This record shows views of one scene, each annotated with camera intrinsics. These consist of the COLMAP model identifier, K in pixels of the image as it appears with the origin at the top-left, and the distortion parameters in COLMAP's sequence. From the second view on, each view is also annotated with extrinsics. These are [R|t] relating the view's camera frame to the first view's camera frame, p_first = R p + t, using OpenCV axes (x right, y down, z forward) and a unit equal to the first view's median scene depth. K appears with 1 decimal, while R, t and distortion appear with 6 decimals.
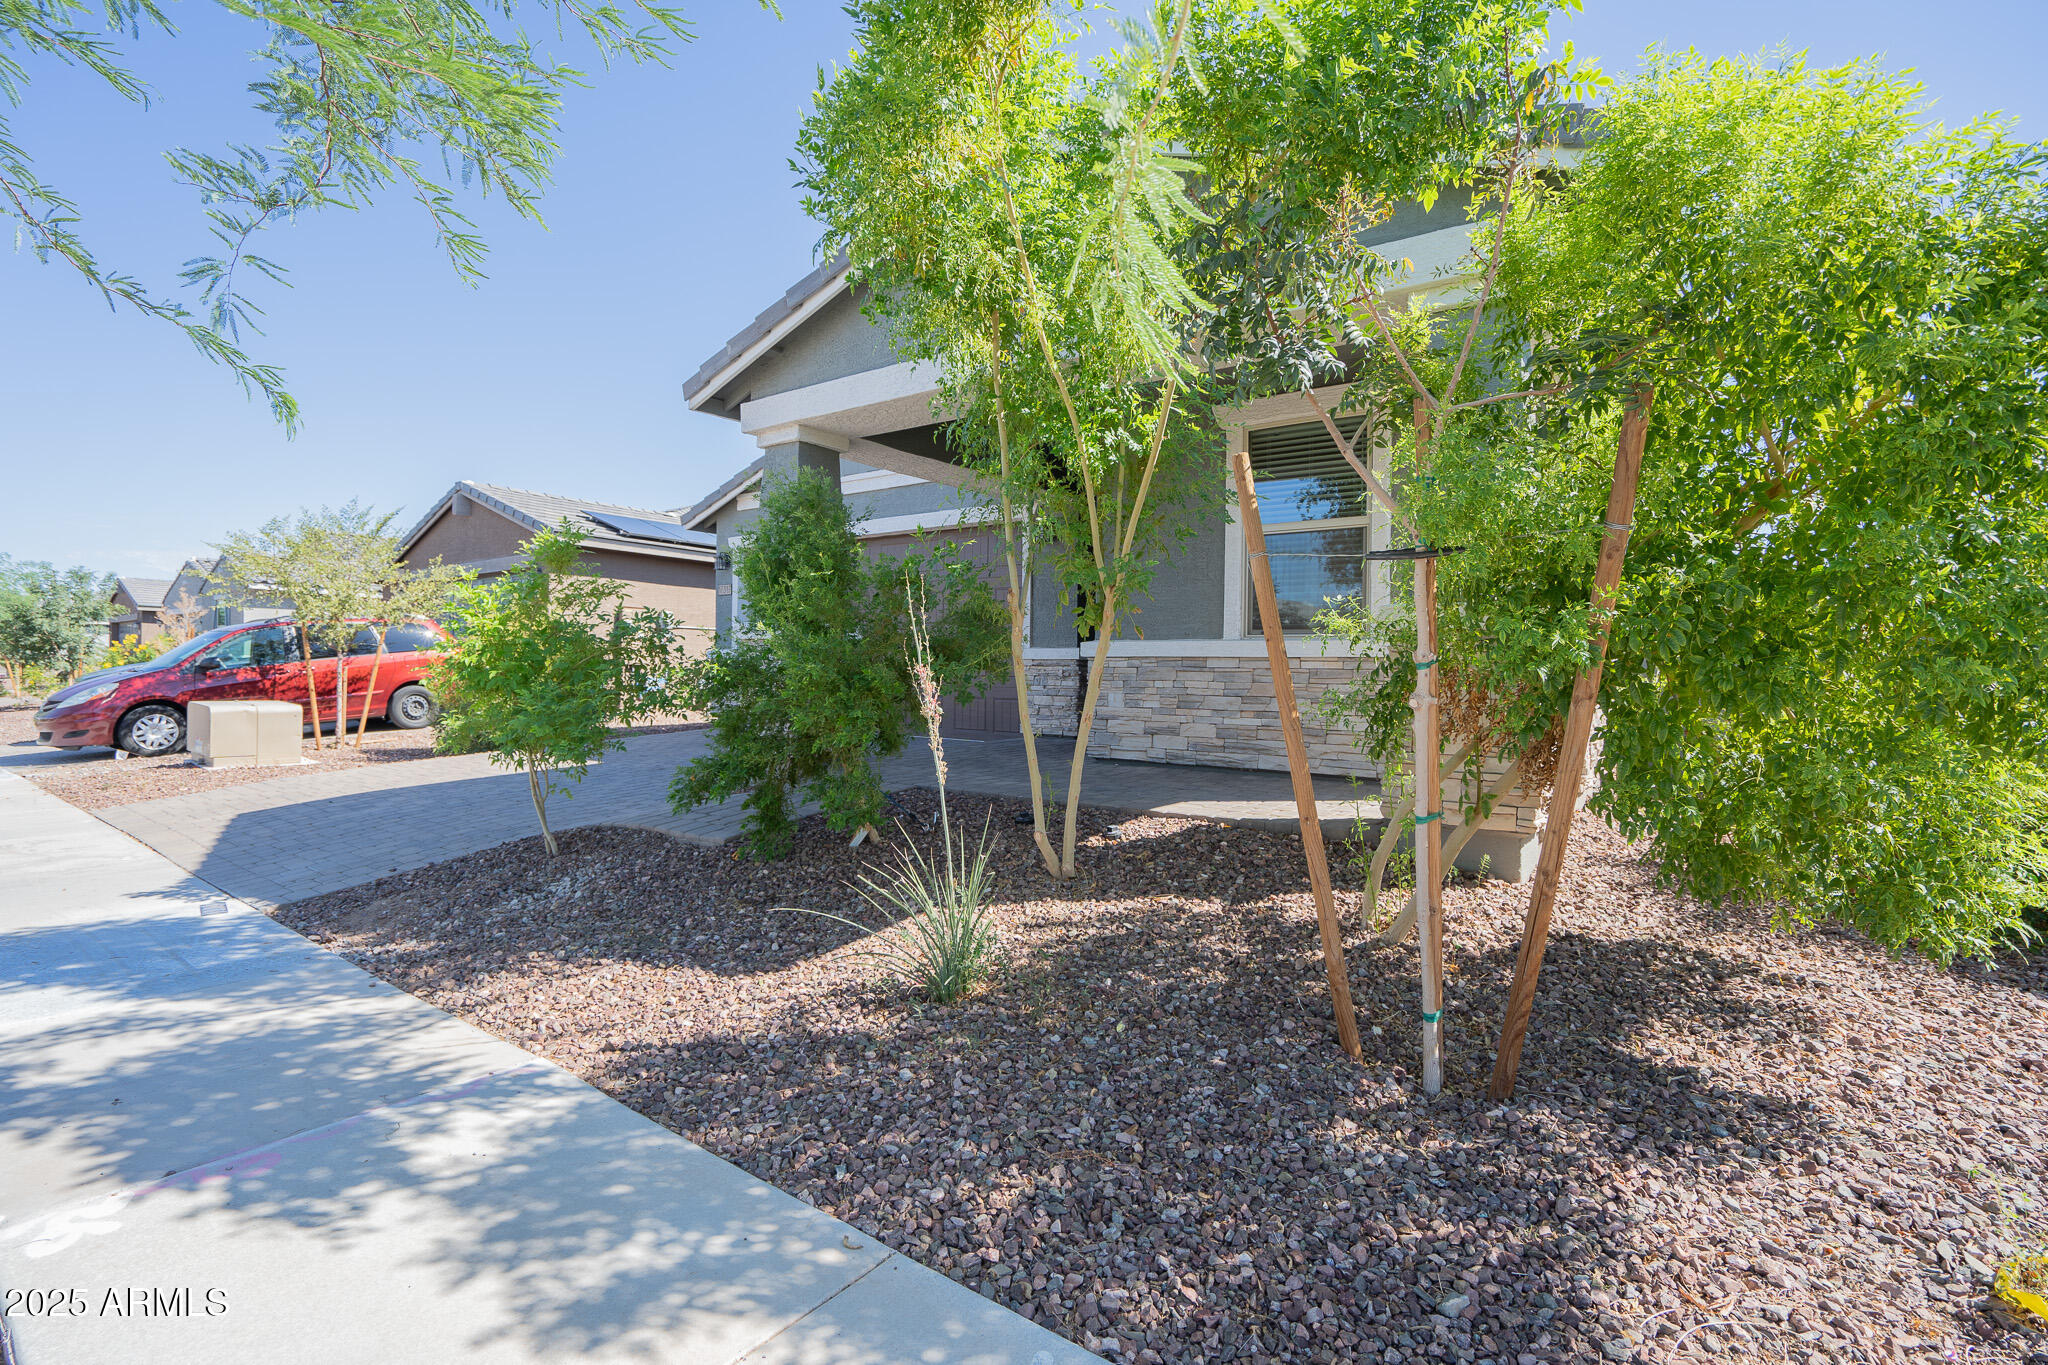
lens RADIAL K [[935.4, 0, 1025.2], [0, 935.4, 675.8], [0, 0, 1]] dist [-0.029485, 0.008557]
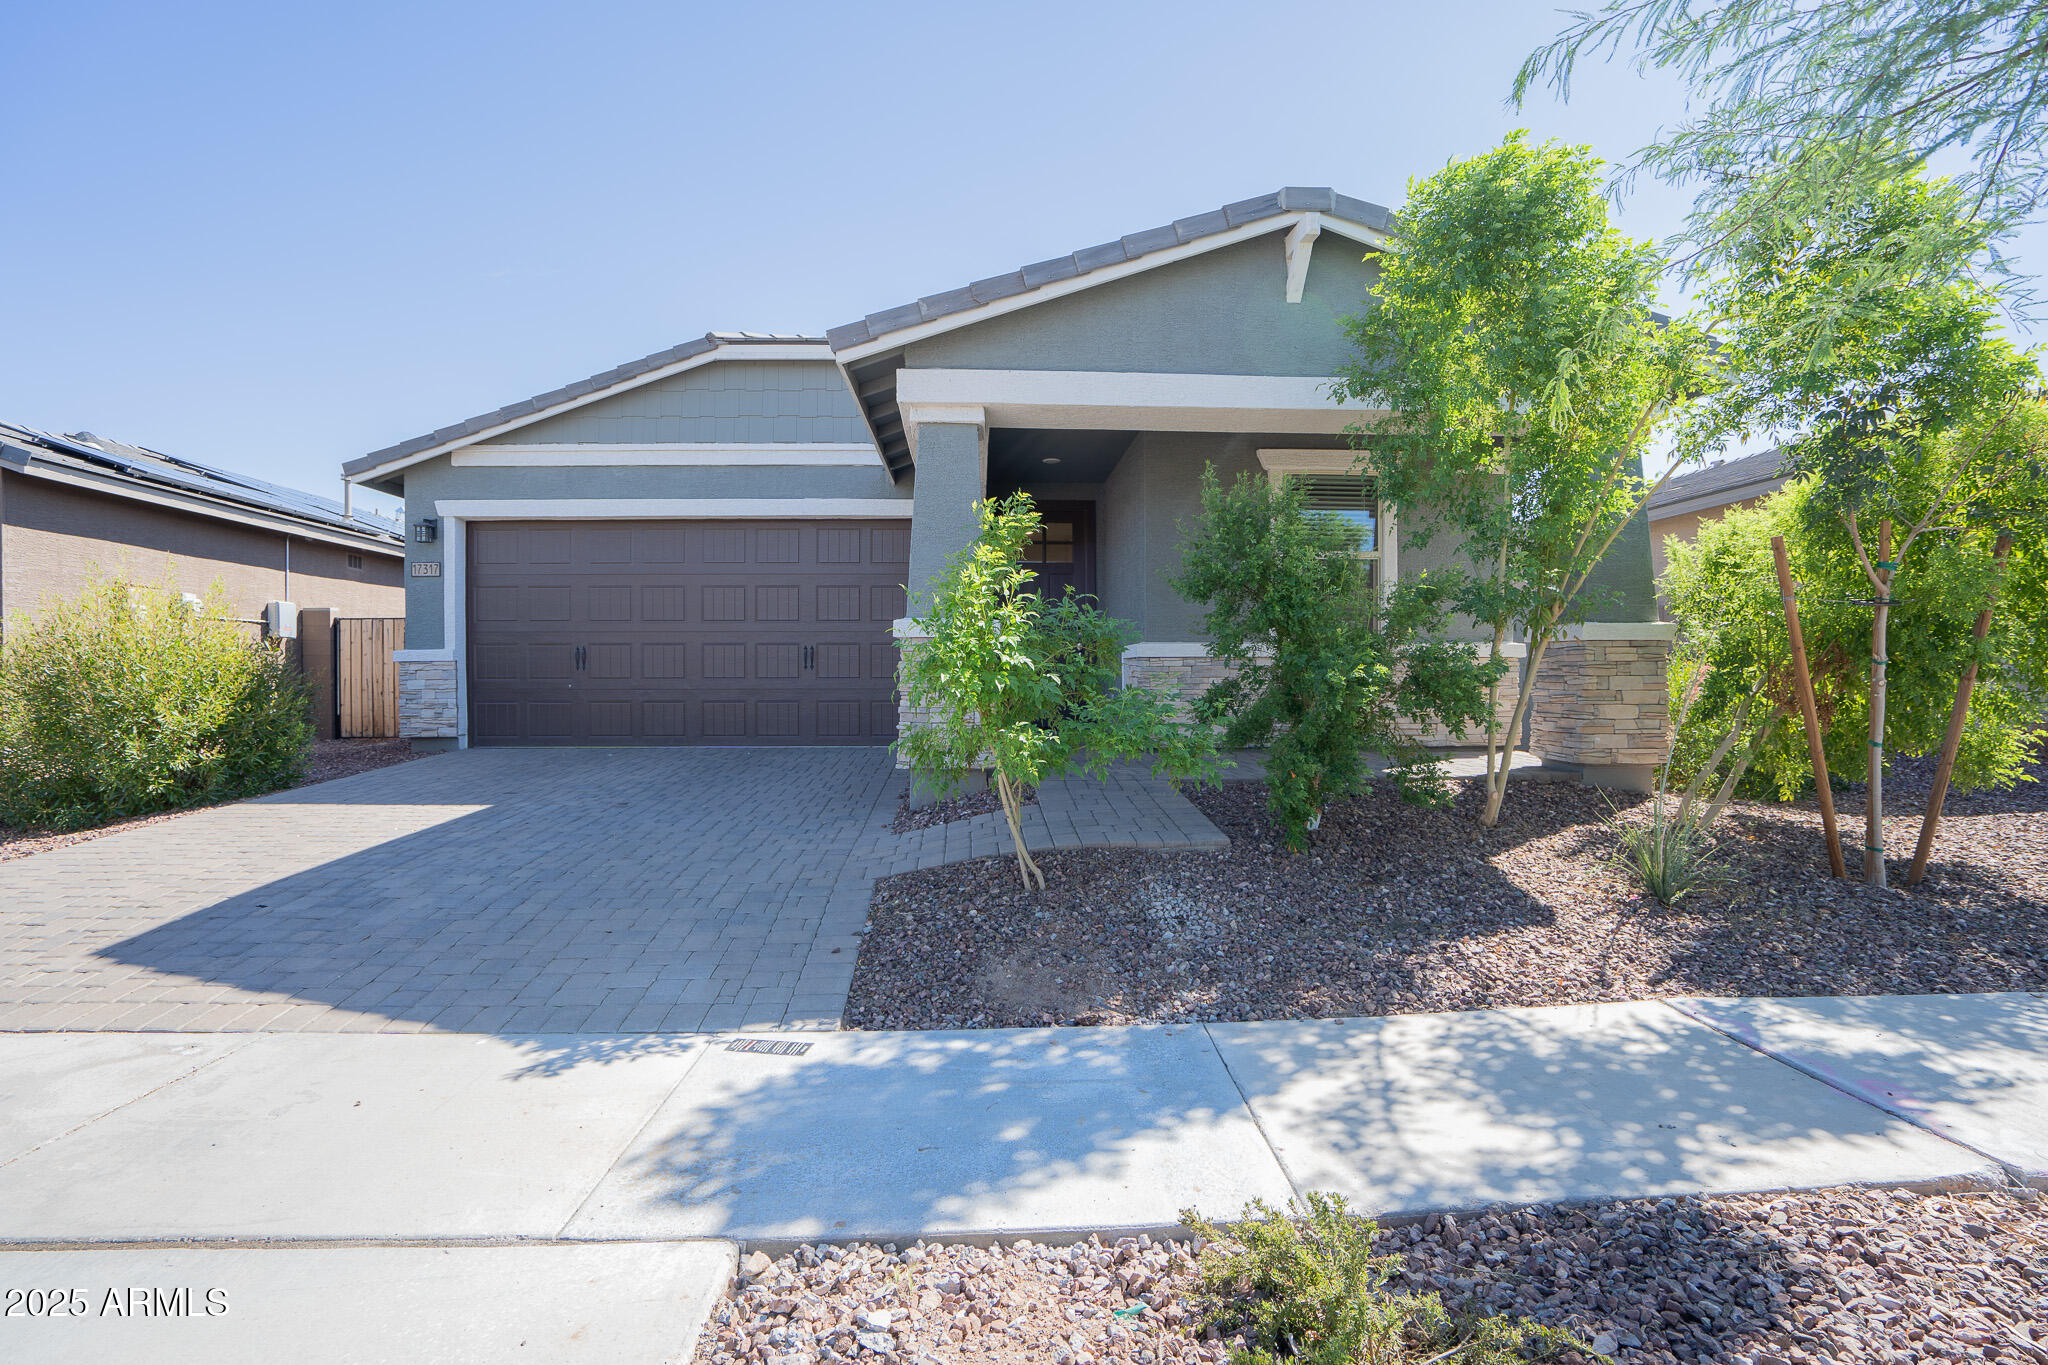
lens RADIAL K [[935.4, 0, 1023.6], [0, 935.4, 683.7], [0, 0, 1]] dist [-0.029485, 0.008557]
pose [[0.774637, -0.019320, 0.632111, -1.804623], [0.022362, 0.999745, 0.003153, 0.000922], [-0.632011, 0.011693, 0.774871, 0.595006]]
